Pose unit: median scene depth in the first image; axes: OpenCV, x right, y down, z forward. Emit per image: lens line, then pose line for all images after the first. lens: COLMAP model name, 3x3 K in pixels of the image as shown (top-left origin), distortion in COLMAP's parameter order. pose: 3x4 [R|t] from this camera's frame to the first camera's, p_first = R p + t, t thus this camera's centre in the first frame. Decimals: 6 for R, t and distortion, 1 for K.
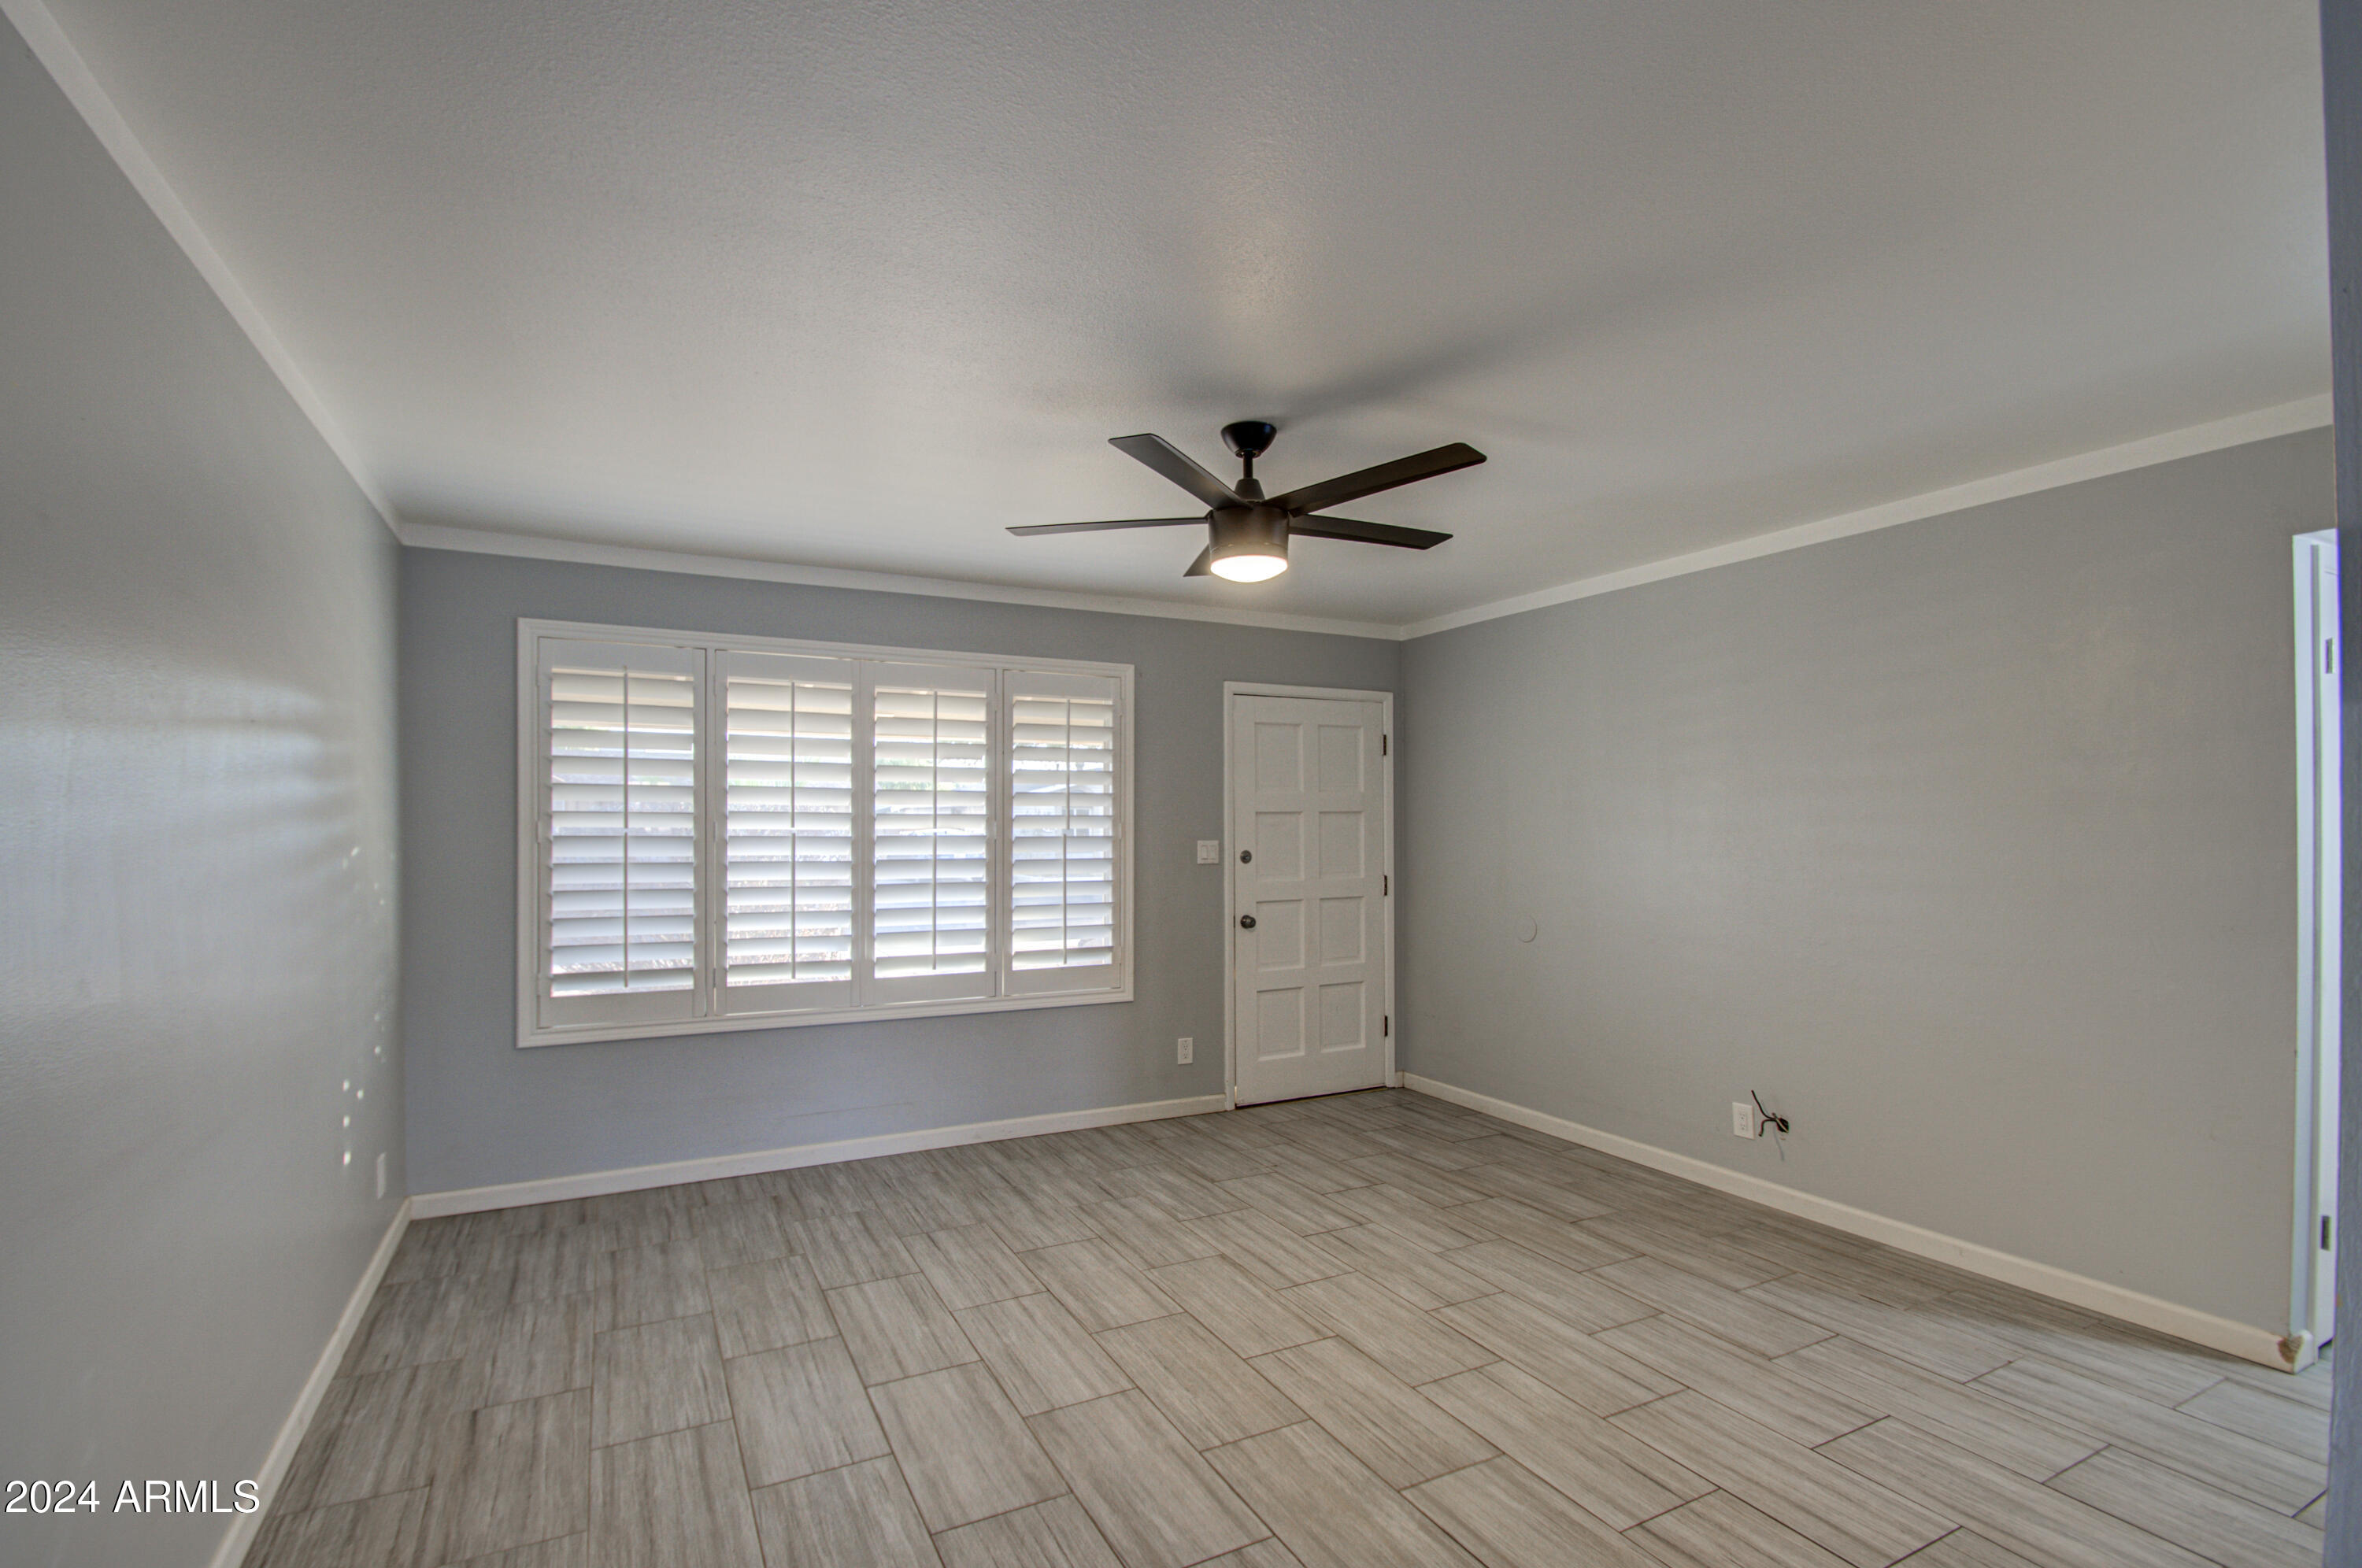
lens RADIAL K [[1062.2, 0, 1122.1], [0, 1062.2, 805.6], [0, 0, 1]] dist [-0.000307, -0.009232]
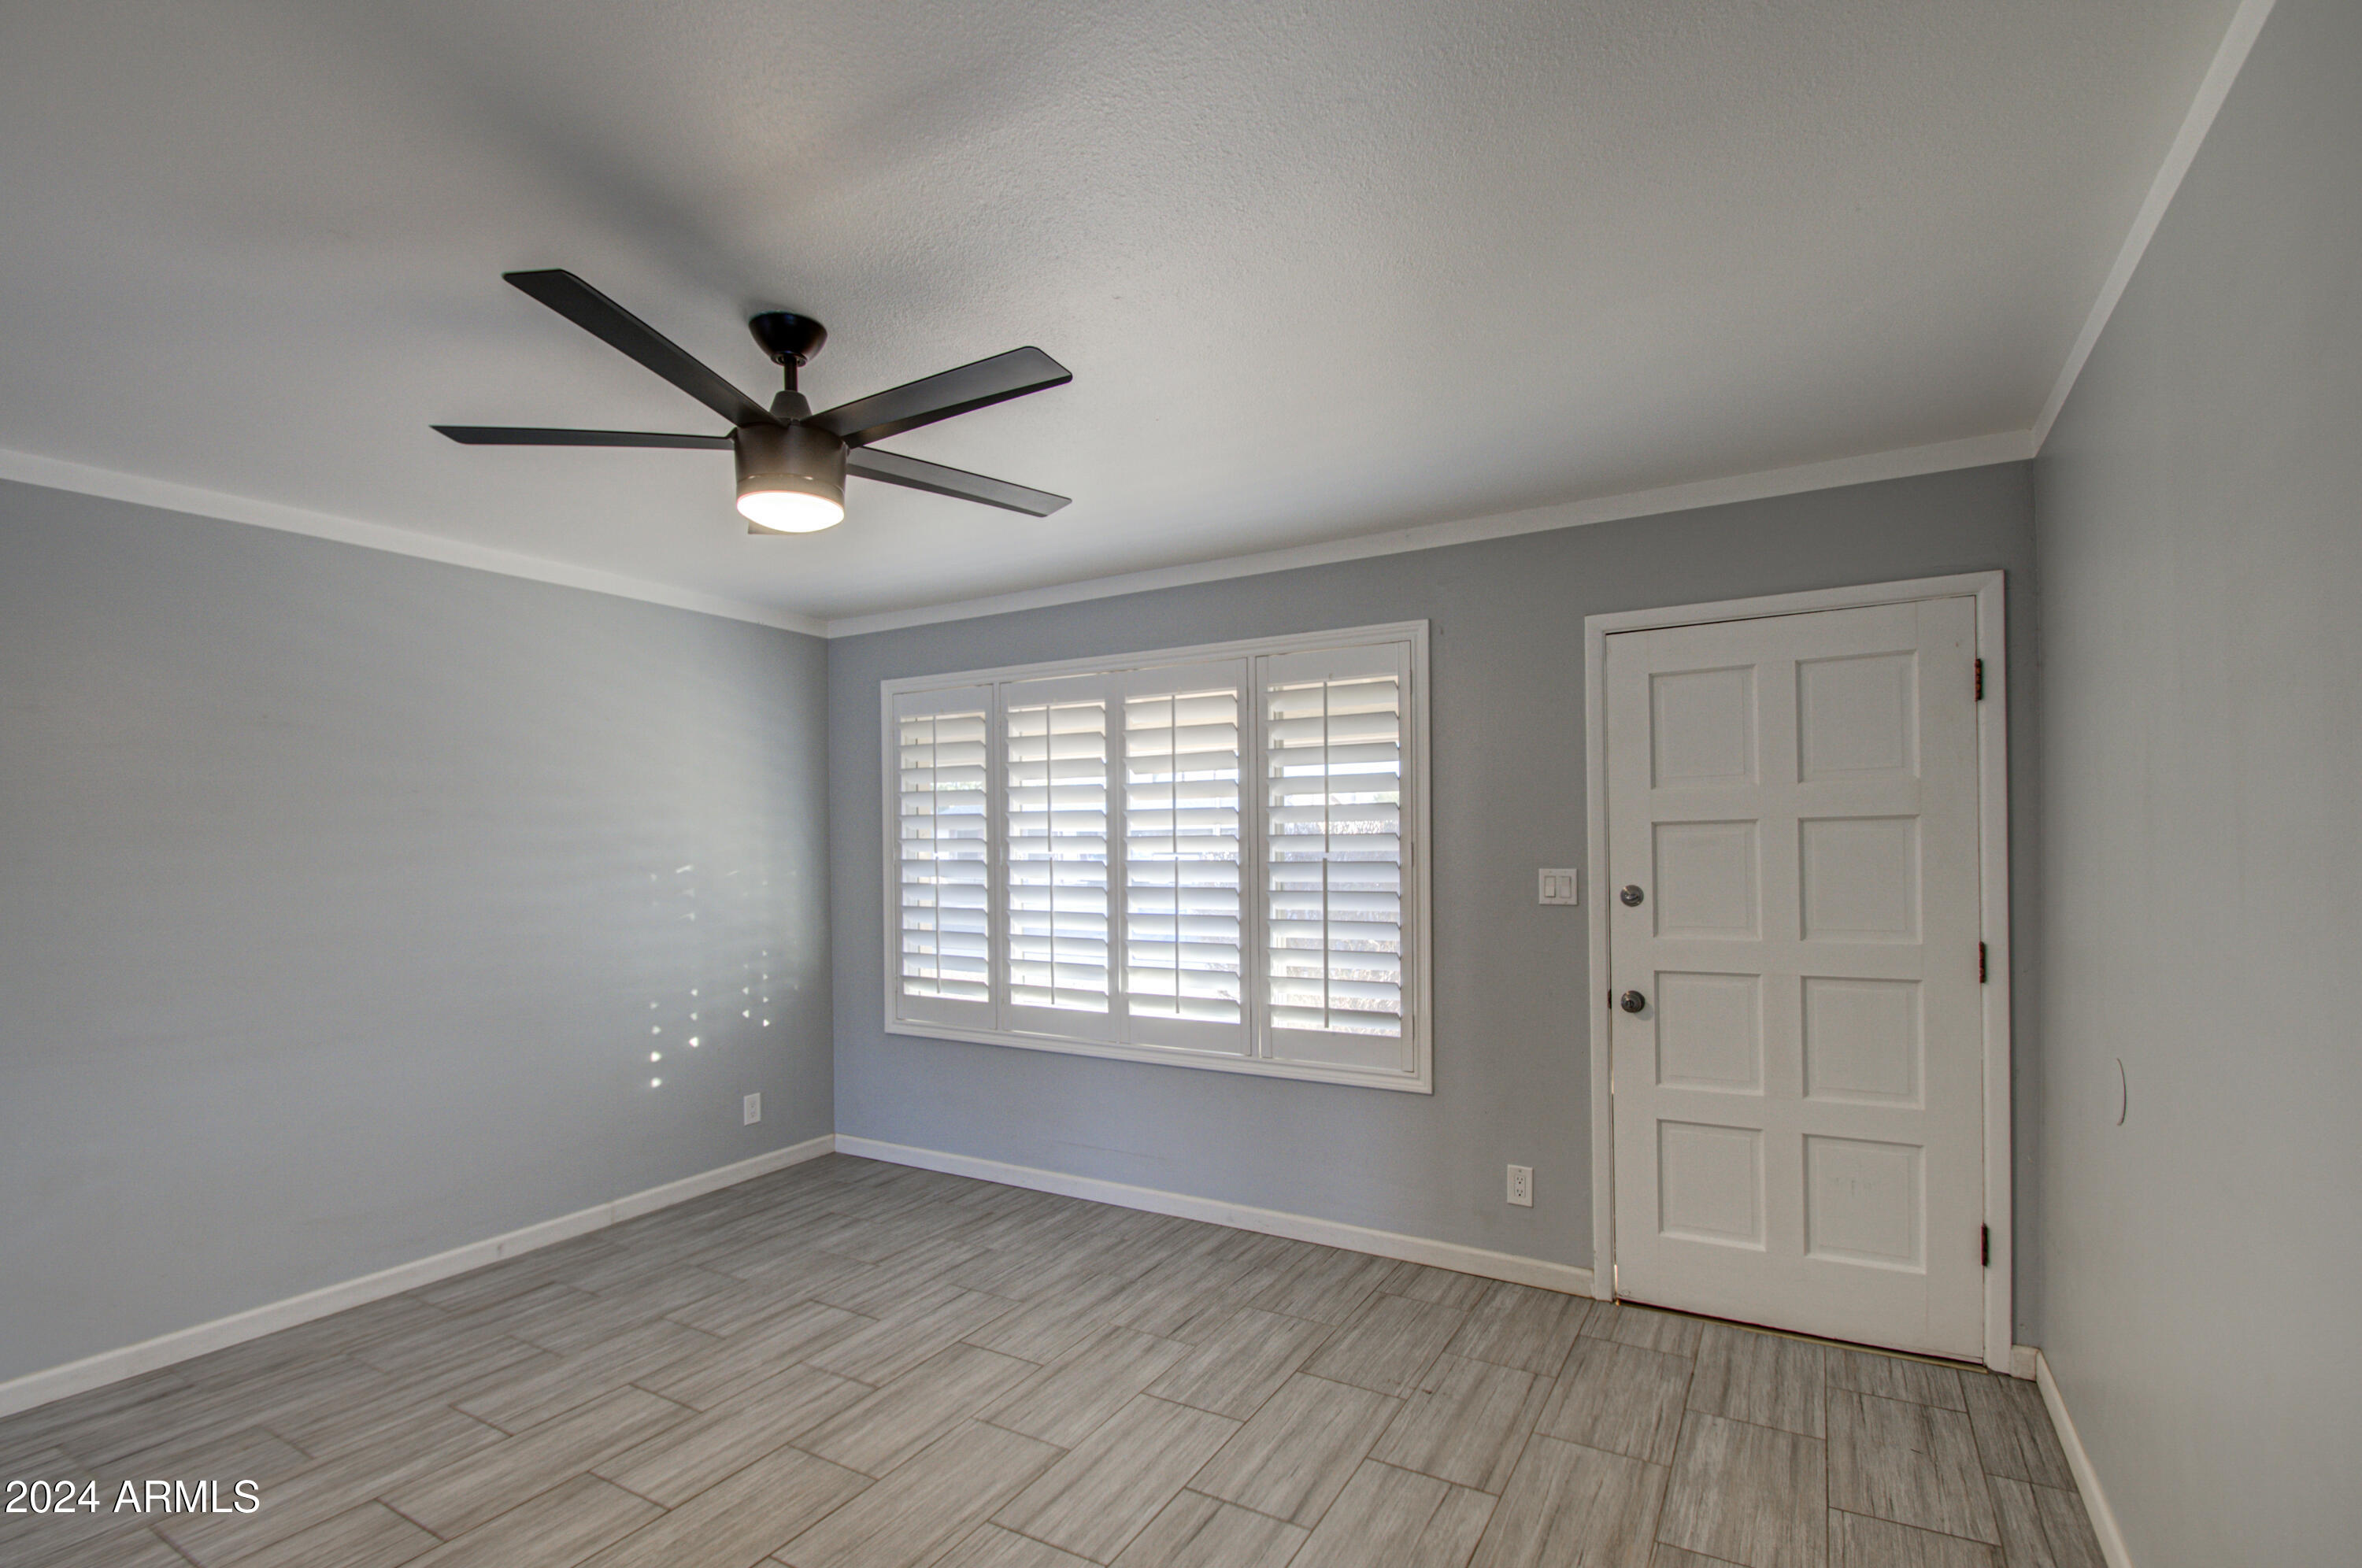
lens RADIAL K [[1090.0, 0, 1159.5], [0, 1090.0, 834.1], [0, 0, 1]] dist [0.002855, -0.010640]
pose [[0.554801, -0.013305, -0.831877, 0.610069], [0.026203, 0.999656, 0.001487, 0.005555], [0.831571, -0.022623, 0.554958, 0.532451]]
